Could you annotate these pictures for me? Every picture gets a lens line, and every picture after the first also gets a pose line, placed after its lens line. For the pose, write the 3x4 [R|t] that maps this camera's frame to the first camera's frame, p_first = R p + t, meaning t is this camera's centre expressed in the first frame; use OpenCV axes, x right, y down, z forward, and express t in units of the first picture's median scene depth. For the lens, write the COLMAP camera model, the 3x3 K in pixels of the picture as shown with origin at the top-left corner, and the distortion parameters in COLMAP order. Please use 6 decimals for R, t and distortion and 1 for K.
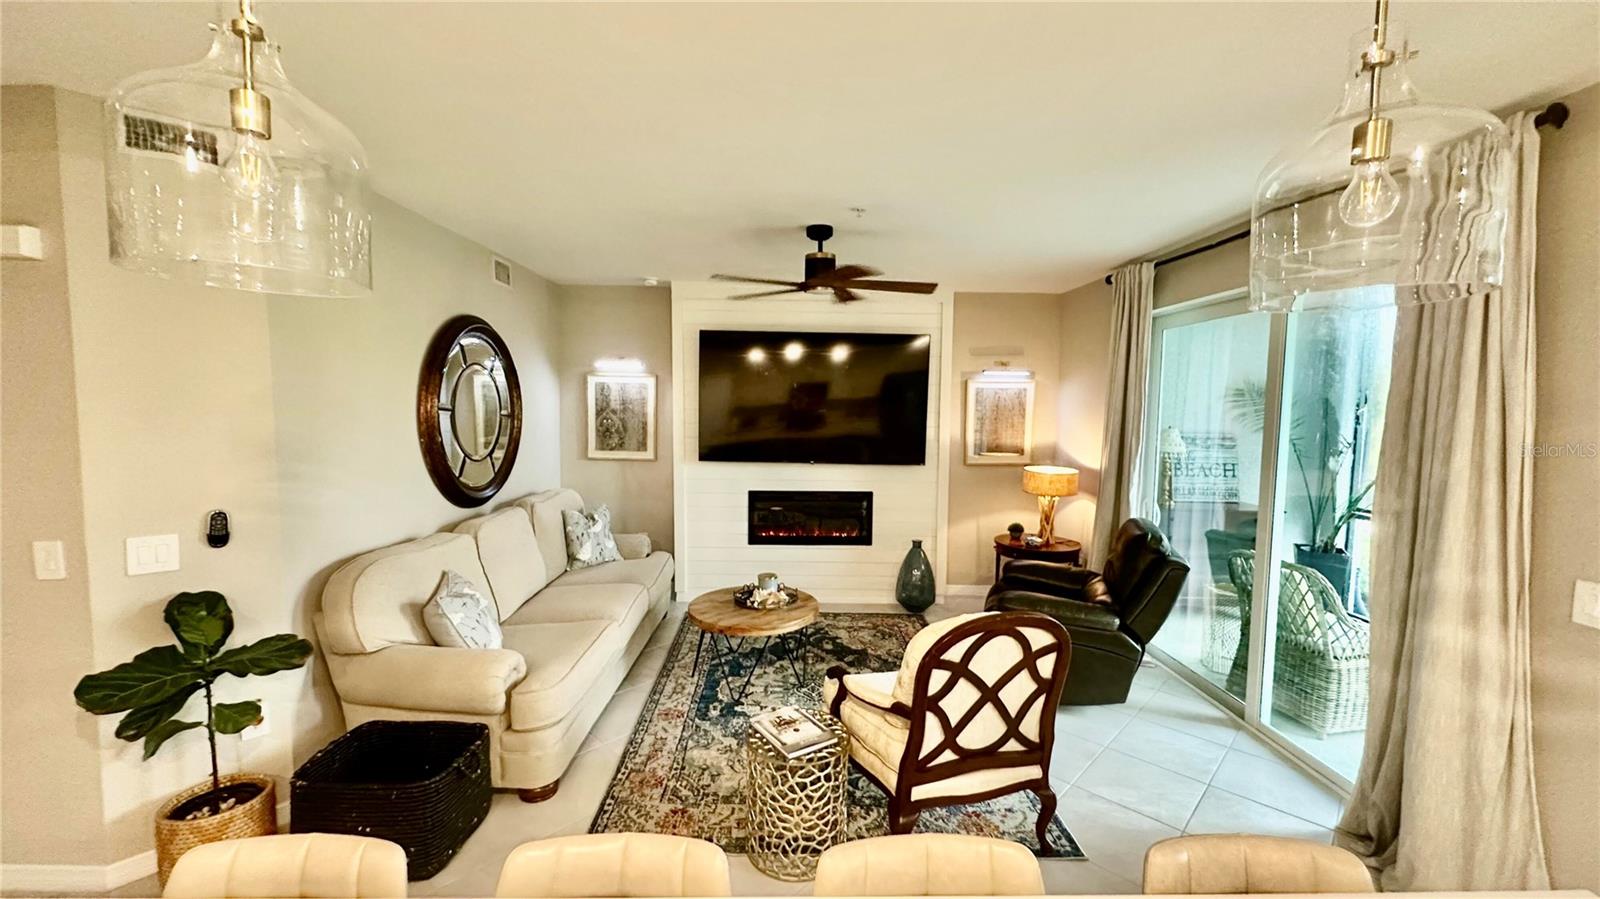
lens RADIAL K [[624.2, 0, 803.2], [0, 624.2, 450.2], [0, 0, 1]] dist [0.001551, -0.000524]
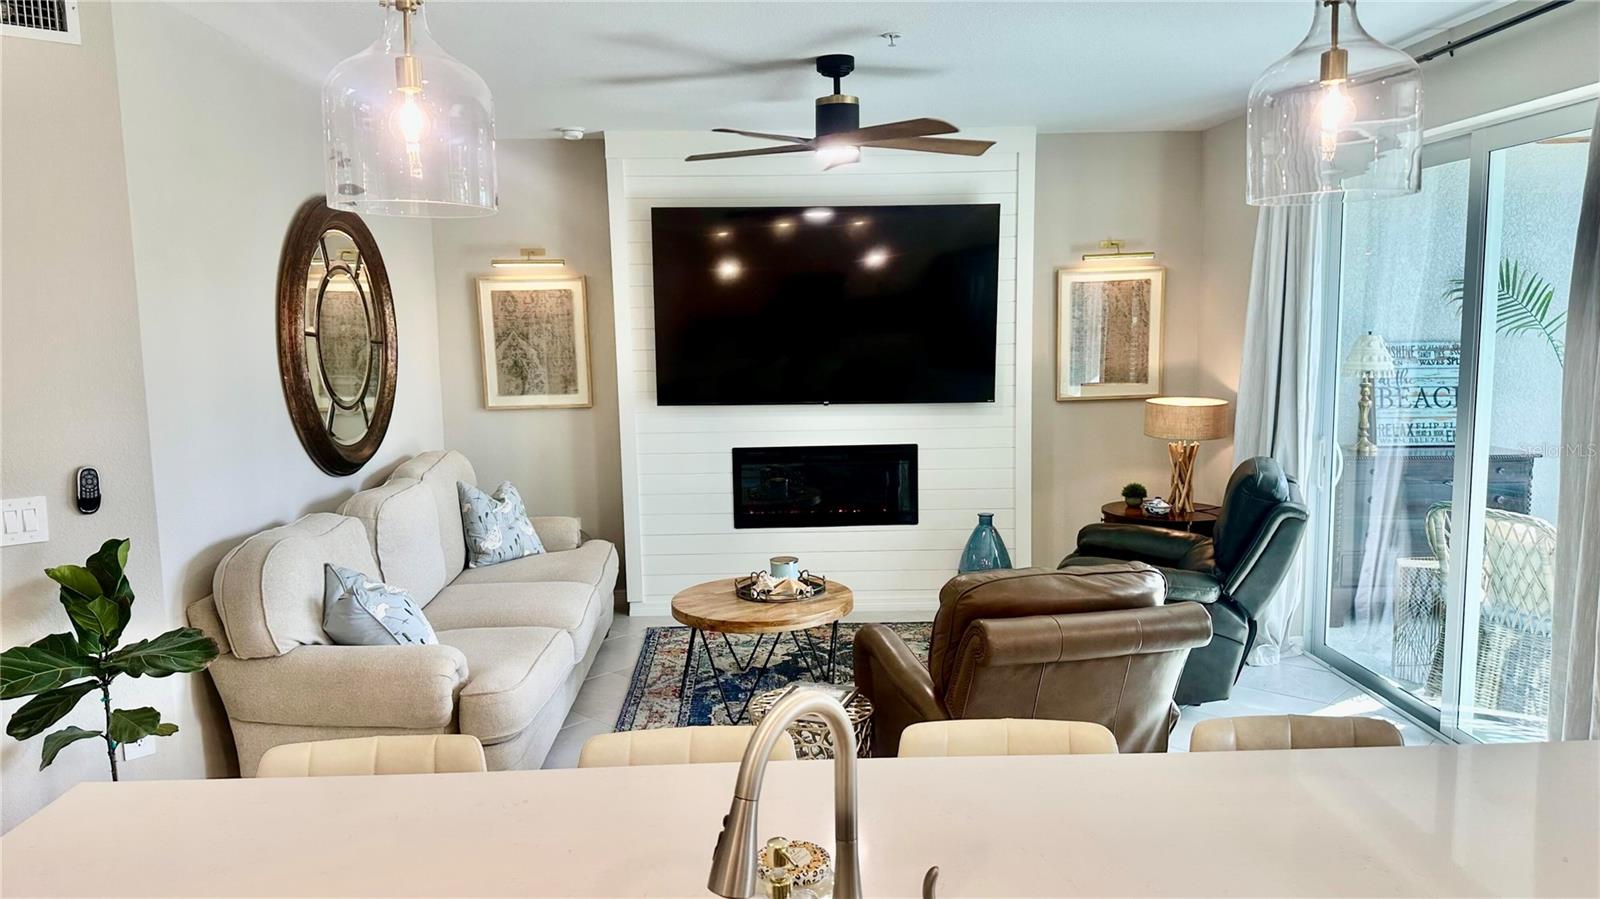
lens RADIAL K [[1096.8, 0, 796.5], [0, 1096.8, 487.2], [0, 0, 1]] dist [0.052781, -0.053918]
pose [[0.999549, -0.030027, 0.000733, -0.026540], [0.029867, 0.996211, 0.081679, 0.015702], [-0.003183, -0.081621, 0.996658, -0.223761]]
